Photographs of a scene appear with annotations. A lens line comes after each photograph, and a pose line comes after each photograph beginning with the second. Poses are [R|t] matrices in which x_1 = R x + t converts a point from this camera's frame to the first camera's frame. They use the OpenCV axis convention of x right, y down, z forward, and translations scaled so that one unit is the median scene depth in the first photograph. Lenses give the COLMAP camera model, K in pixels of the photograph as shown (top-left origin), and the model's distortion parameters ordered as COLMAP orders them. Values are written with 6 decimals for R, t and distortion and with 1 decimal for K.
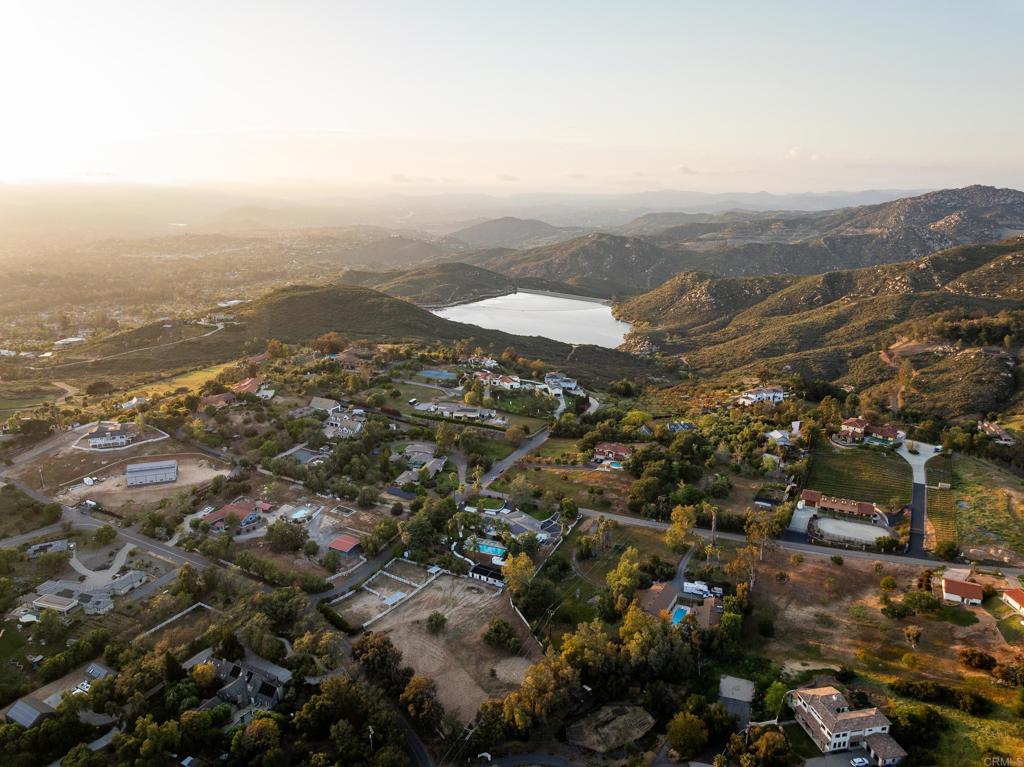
lens RADIAL K [[723.7, 0, 507.4], [0, 723.7, 385.5], [0, 0, 1]] dist [-0.039835, 0.003609]
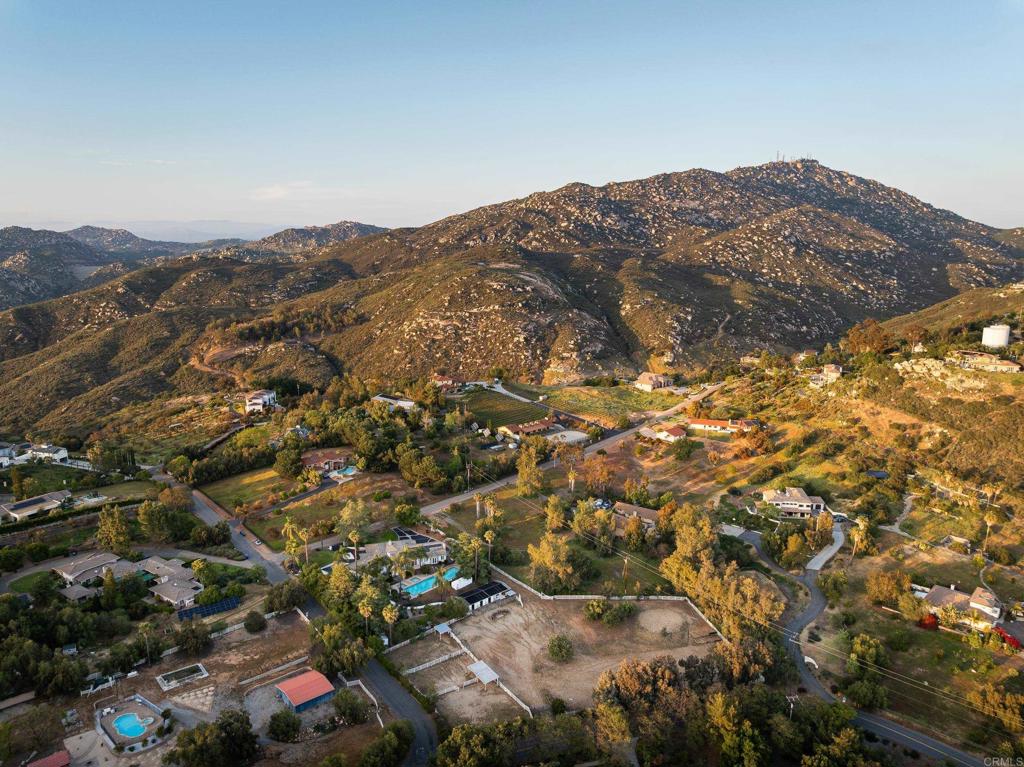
lens RADIAL K [[723.7, 0, 507.4], [0, 723.7, 385.5], [0, 0, 1]] dist [-0.039835, 0.003609]
pose [[0.327179, -0.181566, 0.927355, -0.280457], [0.244066, 0.964306, 0.102692, -0.014694], [-0.912900, 0.192737, 0.359815, 0.252931]]
